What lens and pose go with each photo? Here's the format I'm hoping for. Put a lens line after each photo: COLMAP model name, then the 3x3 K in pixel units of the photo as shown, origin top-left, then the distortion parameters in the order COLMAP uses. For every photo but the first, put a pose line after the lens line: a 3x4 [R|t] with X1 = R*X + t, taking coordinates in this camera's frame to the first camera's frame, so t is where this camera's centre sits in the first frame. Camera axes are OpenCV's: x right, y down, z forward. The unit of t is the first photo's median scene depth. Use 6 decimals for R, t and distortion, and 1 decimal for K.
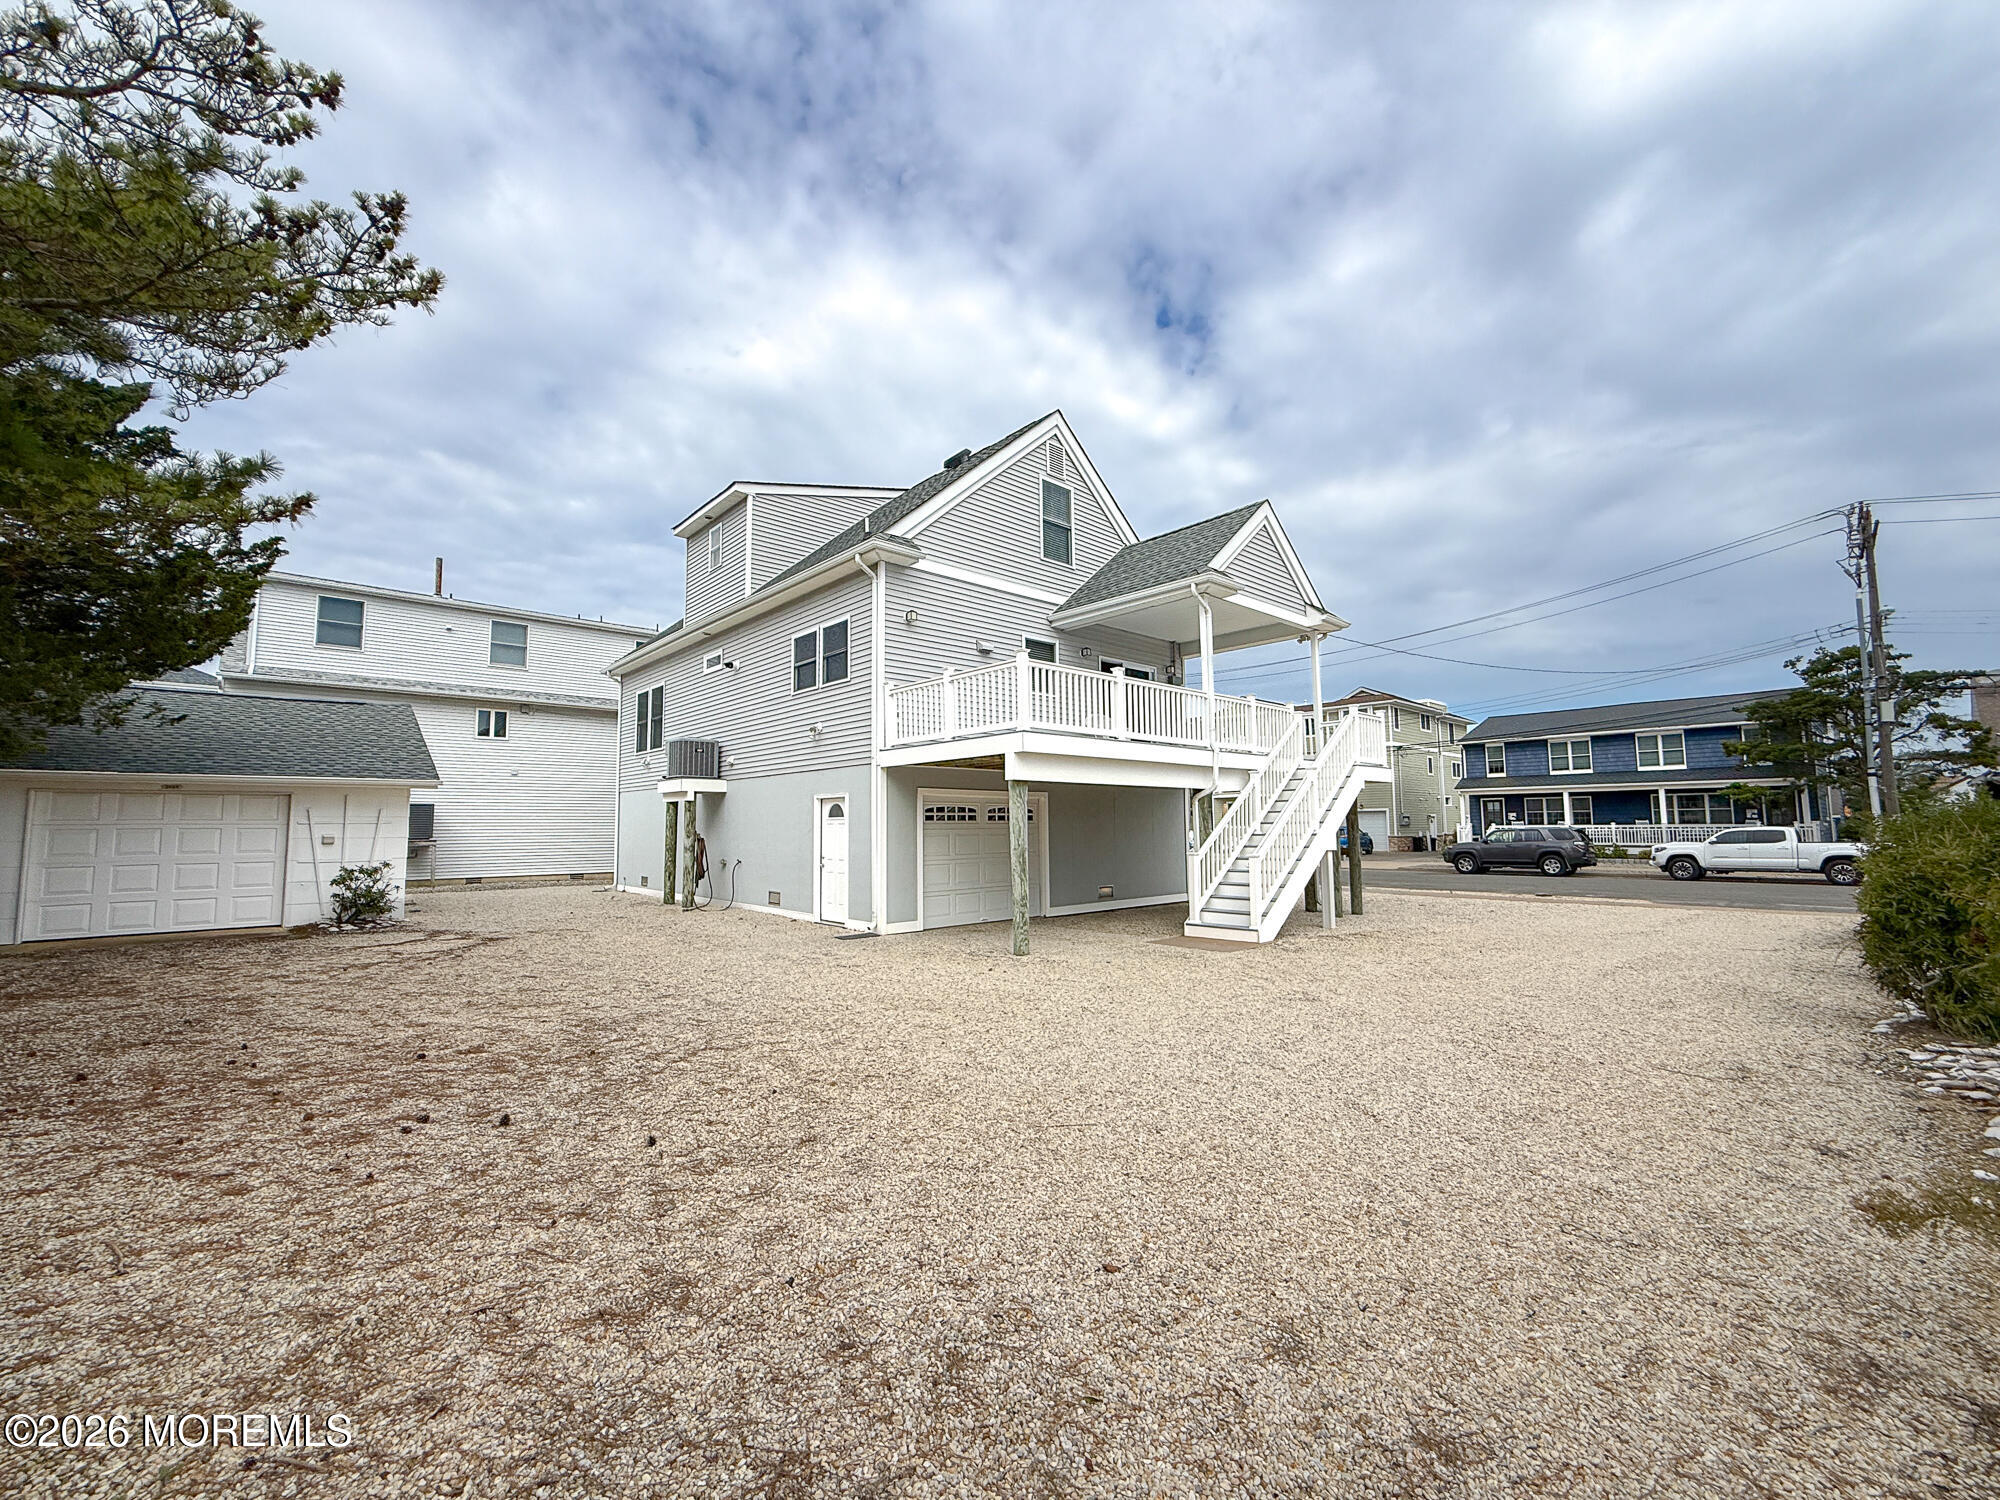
lens RADIAL K [[803.8, 0, 996.4], [0, 803.8, 755.8], [0, 0, 1]] dist [0.000246, 0.000247]
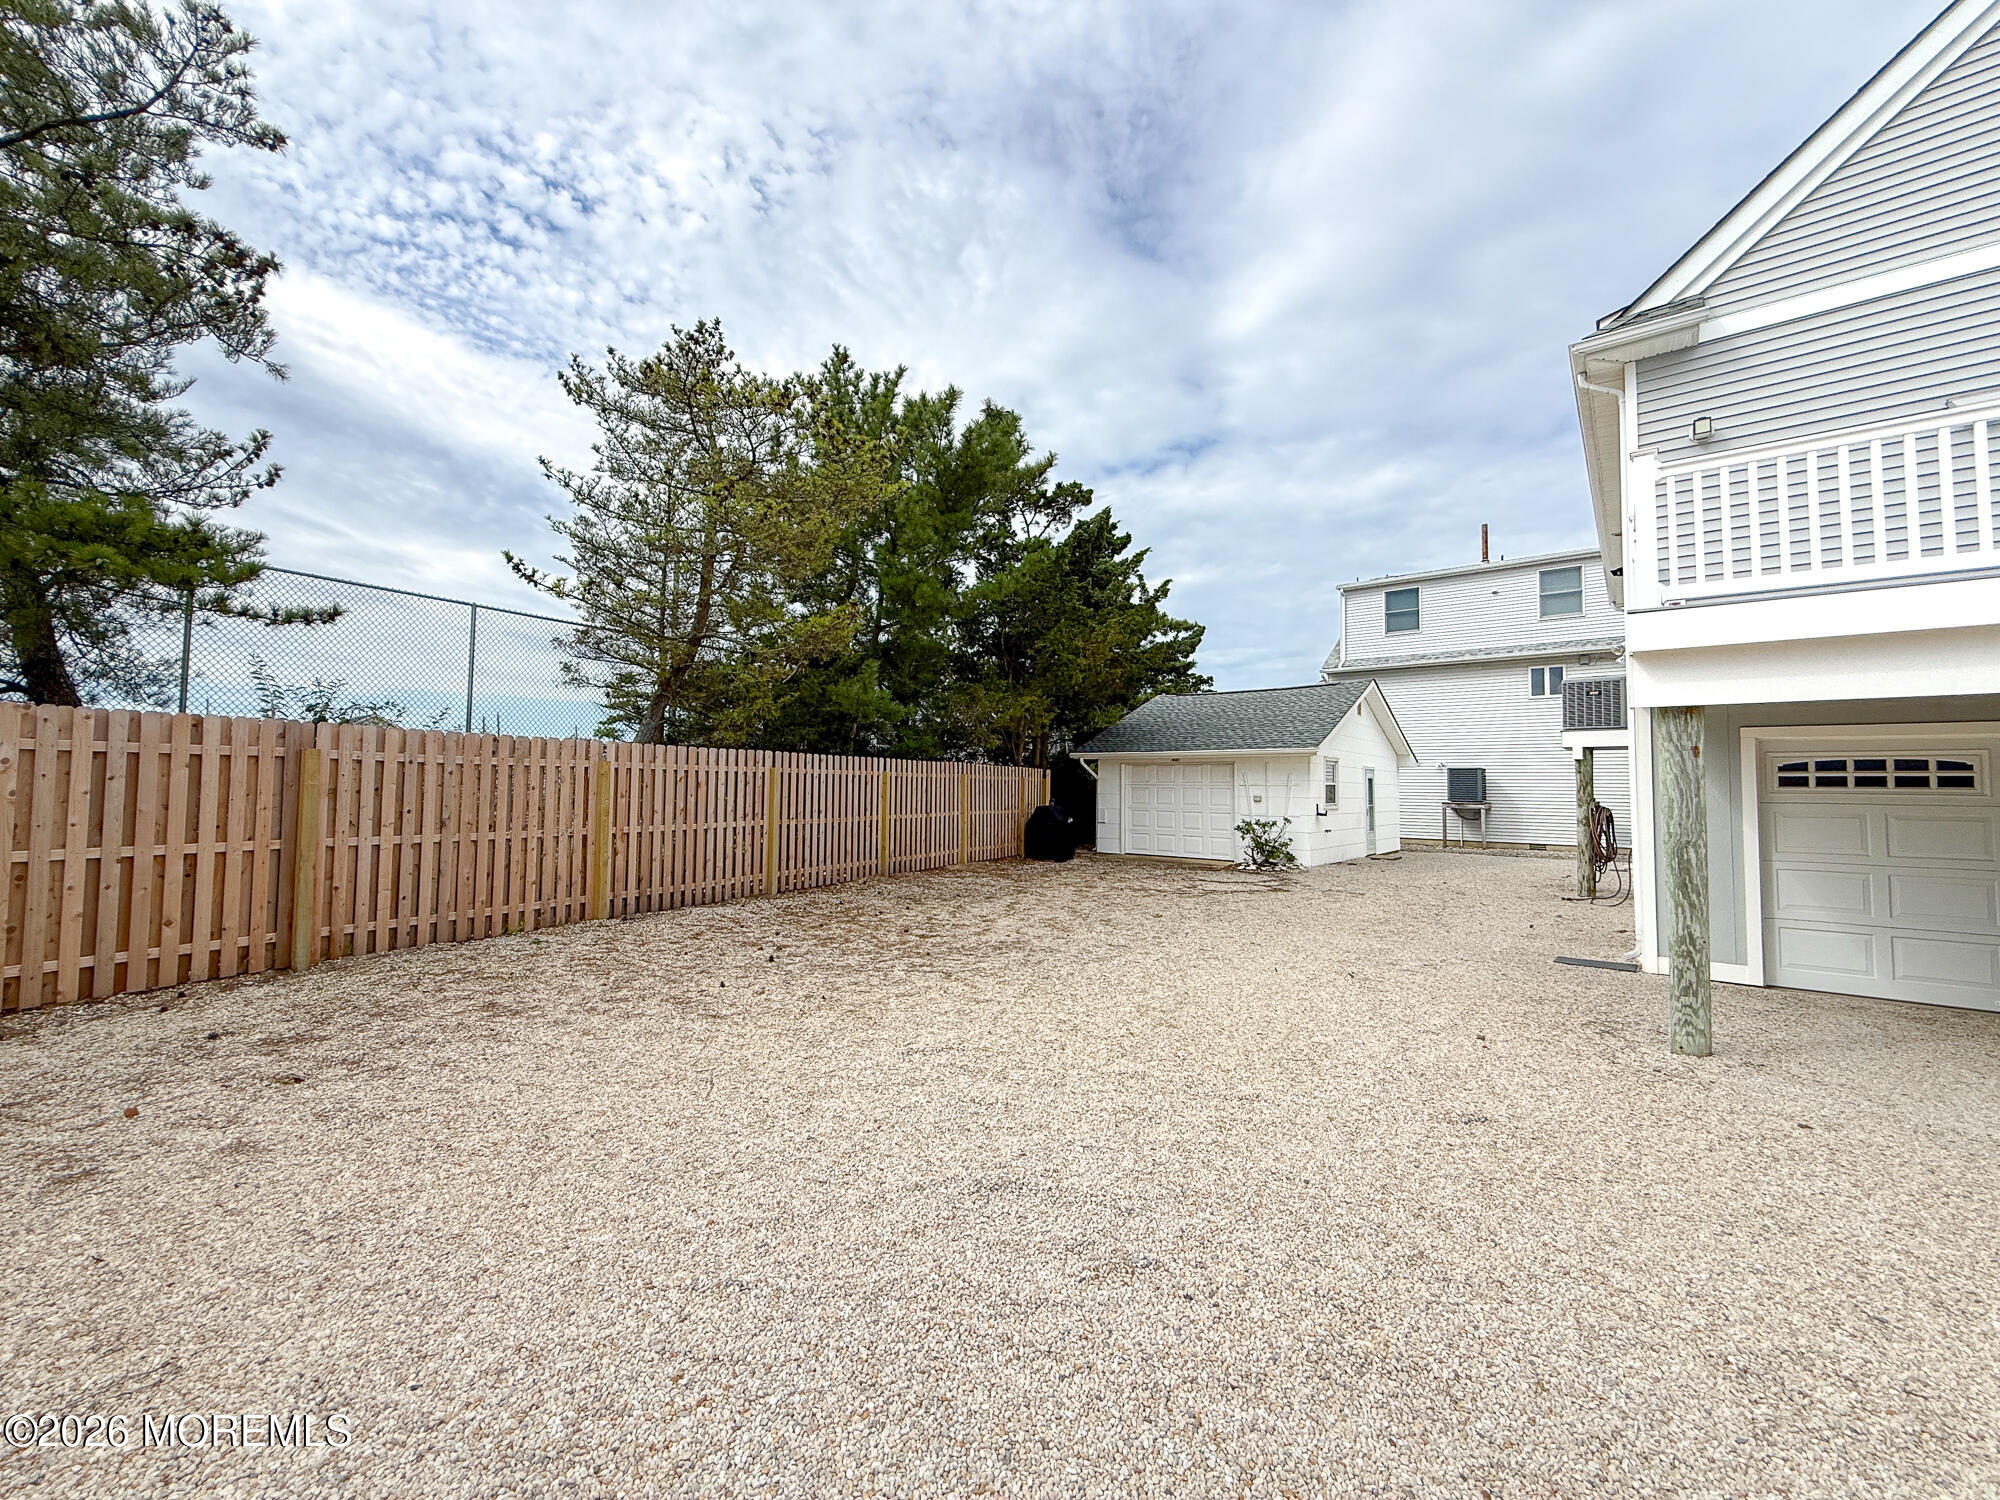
lens RADIAL K [[806.9, 0, 991.9], [0, 806.9, 749.9], [0, 0, 1]] dist [-0.000580, 0.000292]
pose [[0.151686, -0.037760, -0.987707, 0.367887], [0.074633, 0.996855, -0.026648, 0.030845], [0.985607, -0.069674, 0.154027, 0.393134]]
